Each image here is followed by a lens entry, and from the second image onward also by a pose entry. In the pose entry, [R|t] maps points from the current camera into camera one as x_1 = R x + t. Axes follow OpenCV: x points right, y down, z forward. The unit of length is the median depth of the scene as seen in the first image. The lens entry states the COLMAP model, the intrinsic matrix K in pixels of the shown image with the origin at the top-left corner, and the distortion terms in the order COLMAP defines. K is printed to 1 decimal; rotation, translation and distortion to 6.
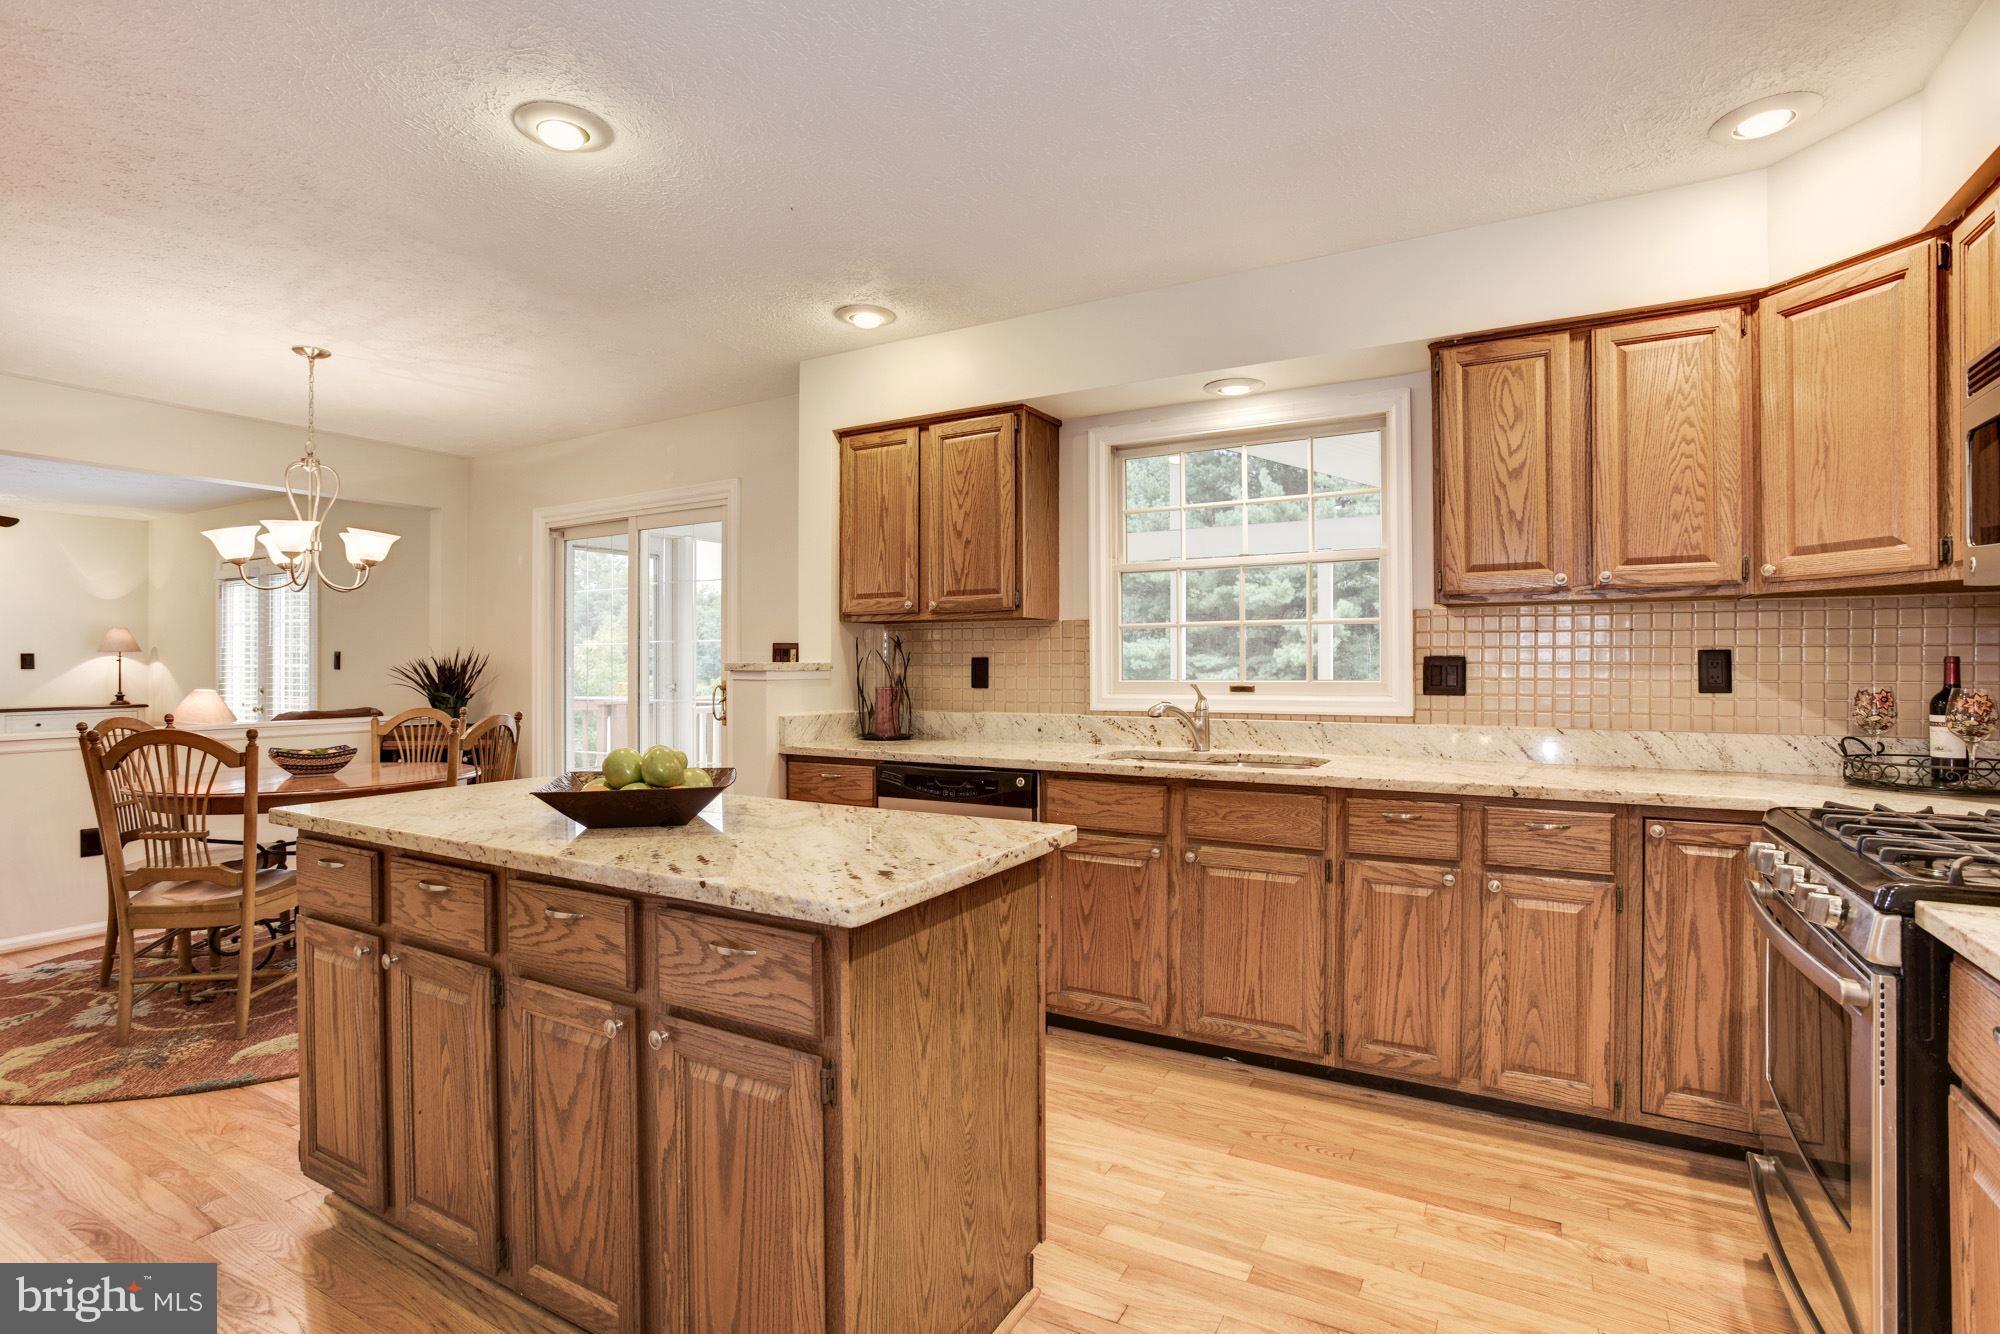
lens RADIAL K [[967.1, 0, 995.6], [0, 967.1, 663.5], [0, 0, 1]] dist [-0.063264, 0.031163]
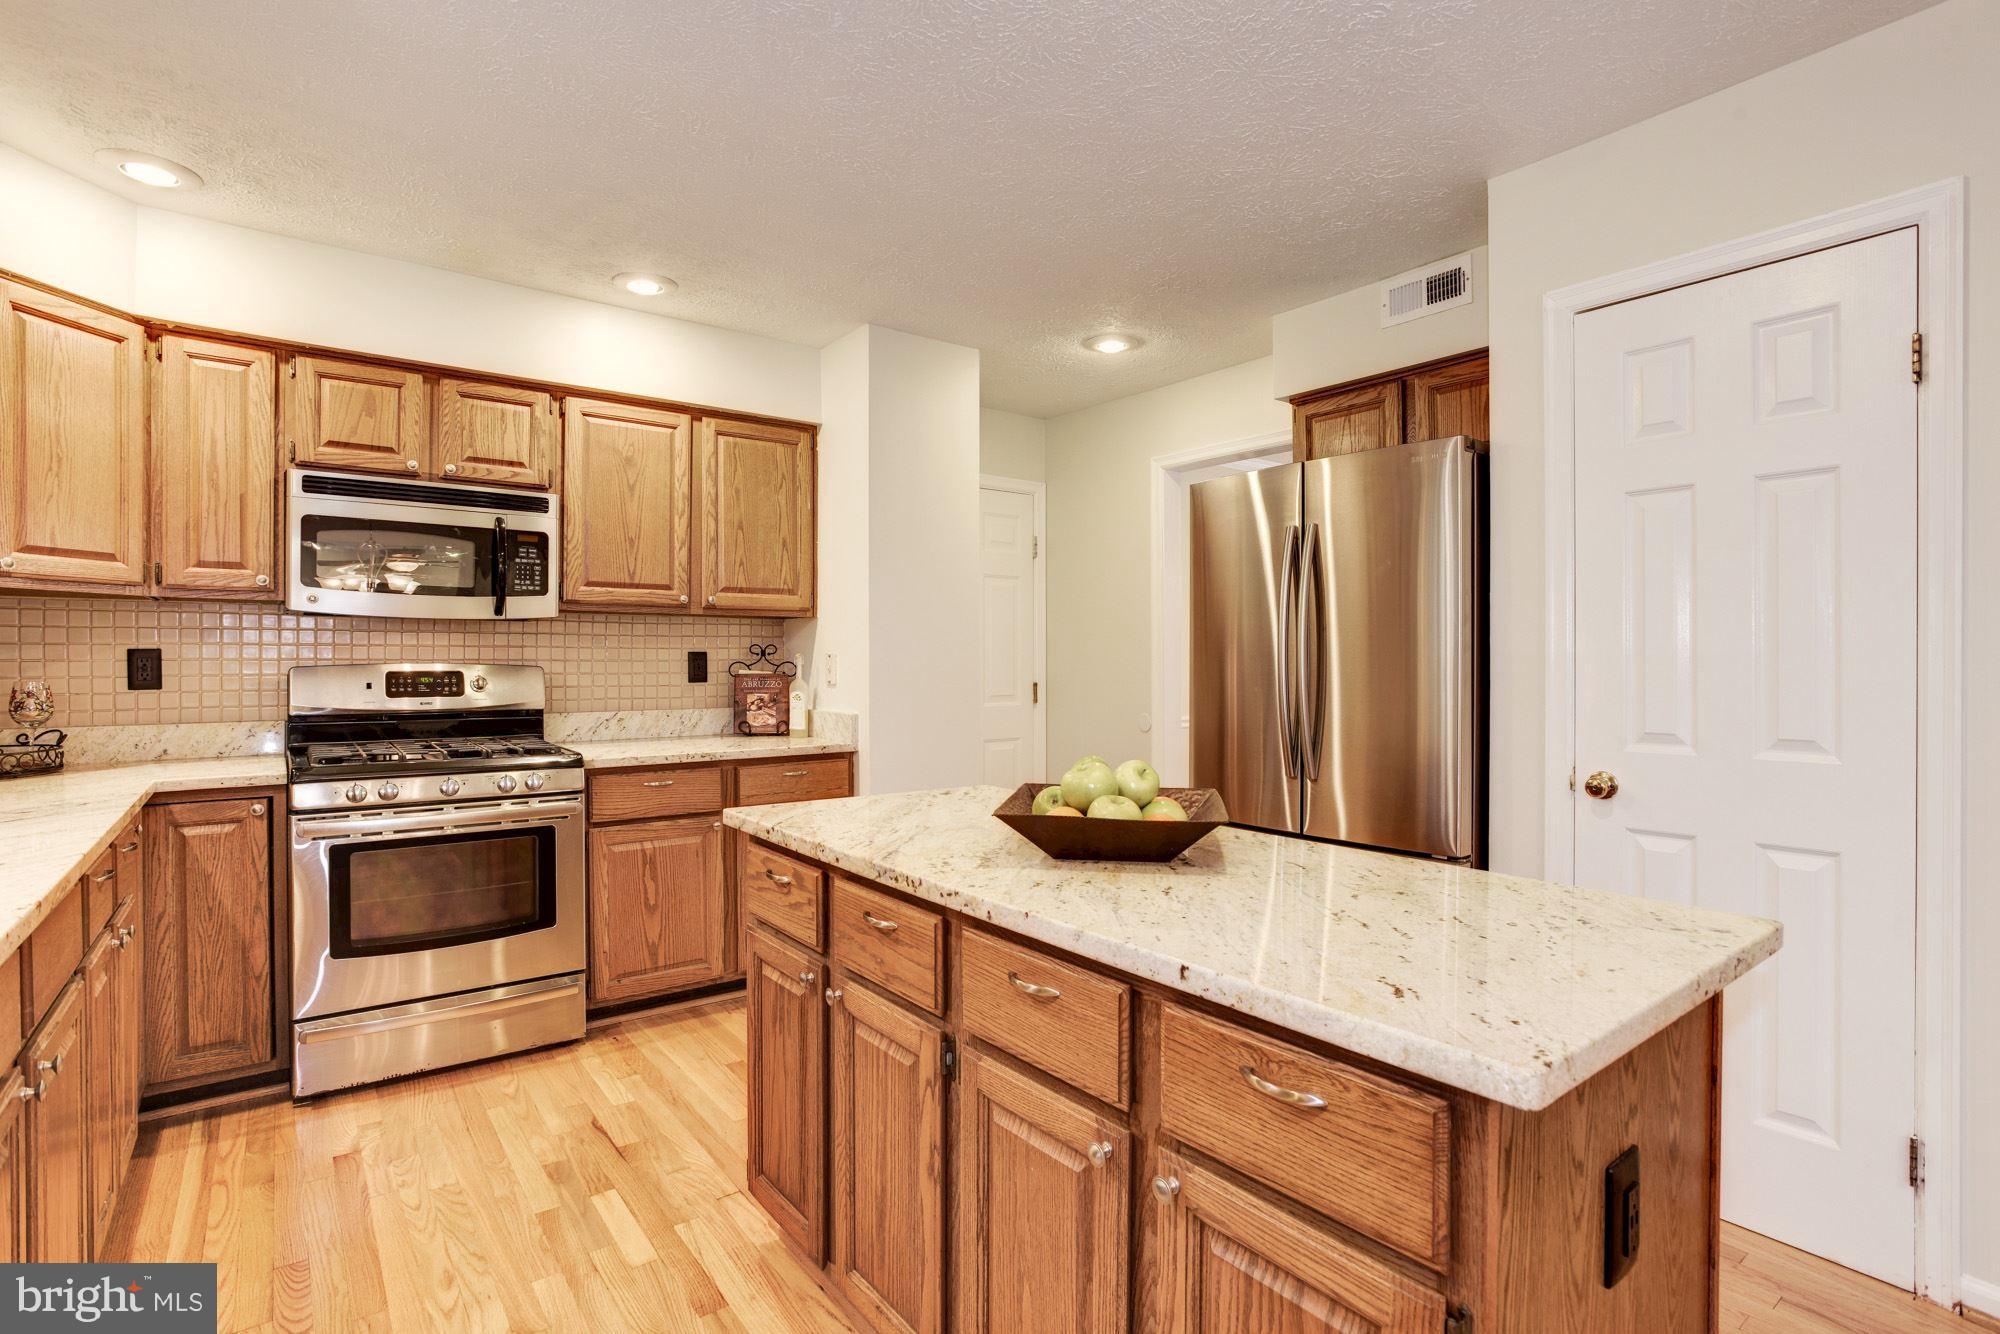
lens RADIAL K [[967.1, 0, 995.6], [0, 967.1, 663.5], [0, 0, 1]] dist [-0.063264, 0.031163]
pose [[-0.923395, -0.000920, 0.383849, -0.355176], [0.000953, 0.999989, 0.004690, -0.000303], [-0.383849, 0.004697, -0.923384, 1.095747]]
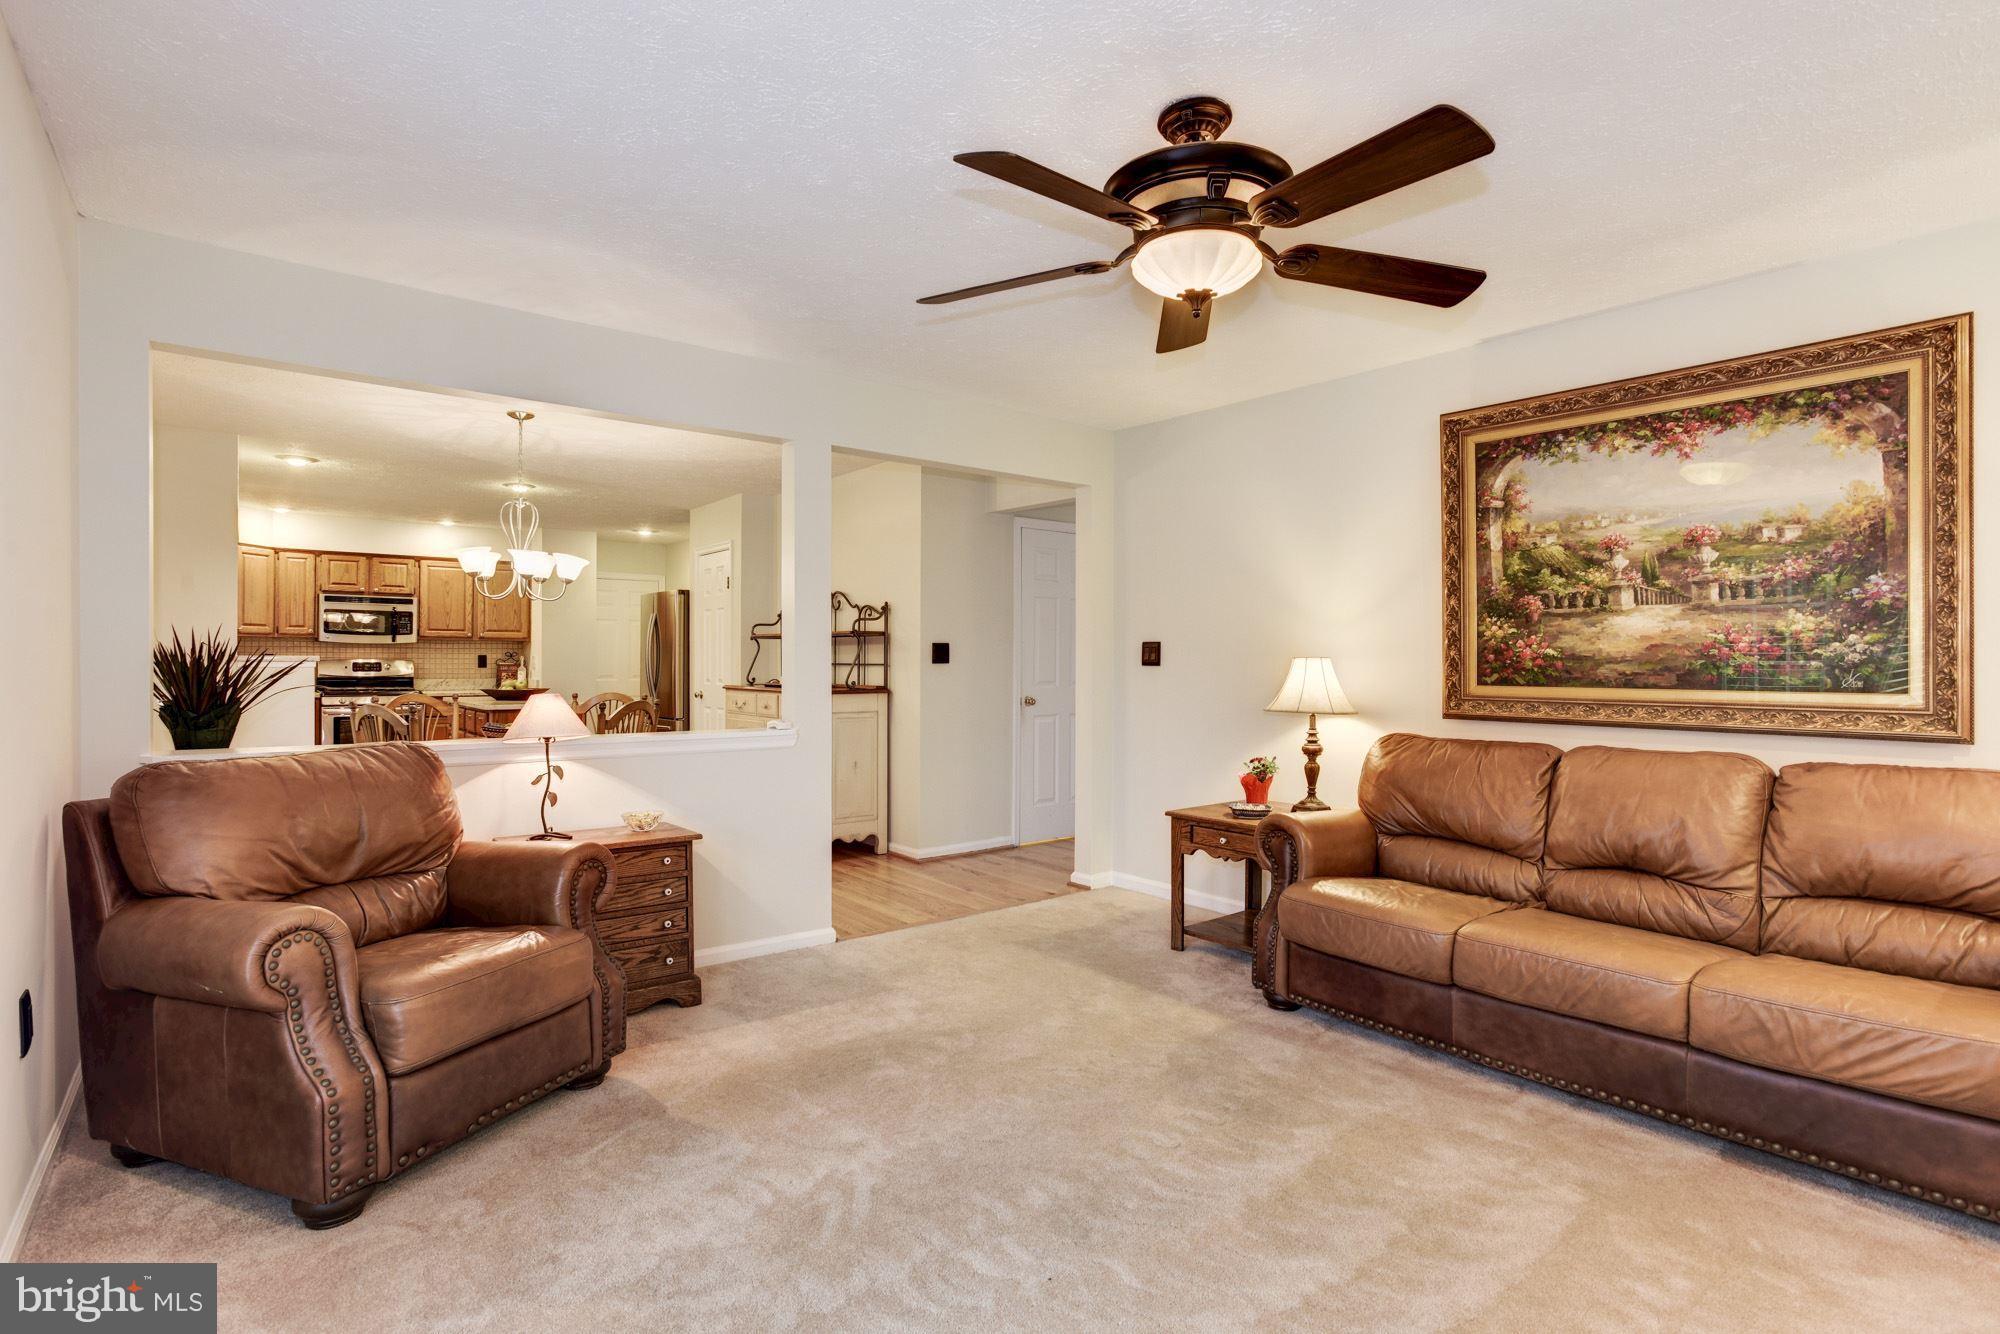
lens RADIAL K [[967.1, 0, 995.6], [0, 967.1, 663.5], [0, 0, 1]] dist [-0.063264, 0.031163]
pose [[-0.932218, -0.001578, 0.361895, -2.071052], [-0.001087, 0.999998, 0.001562, 0.009424], [-0.361897, 0.001063, -0.932218, 2.275886]]
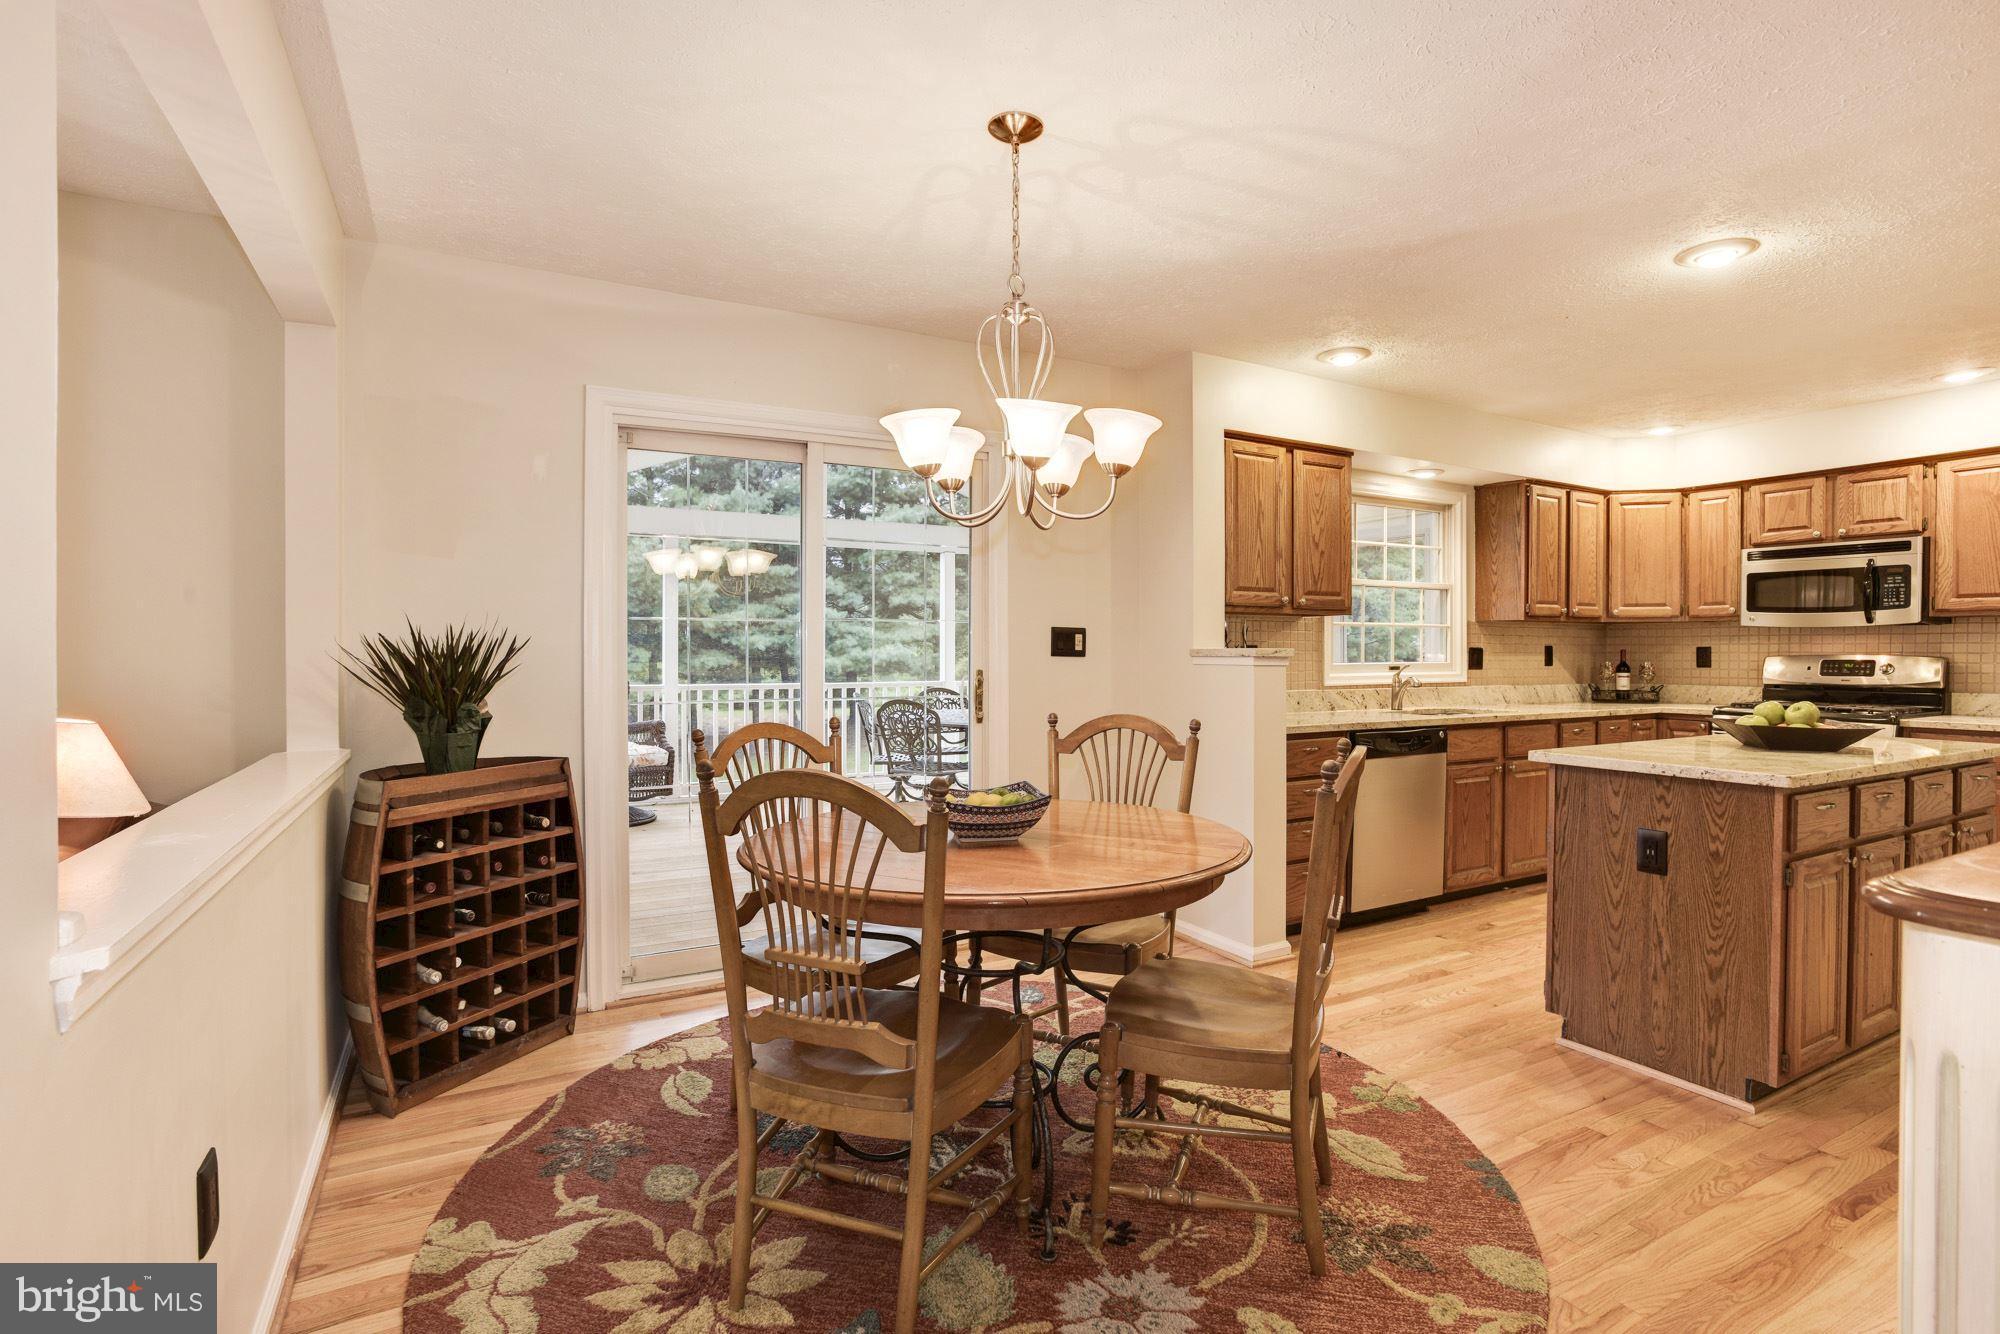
lens RADIAL K [[964.0, 0, 1007.7], [0, 964.0, 662.8], [0, 0, 1]] dist [-0.045133, 0.021232]
pose [[0.510382, -0.006836, 0.859921, -1.450469], [-0.002692, 0.999951, 0.009547, 0.005869], [-0.859944, -0.007187, 0.510338, 0.801400]]
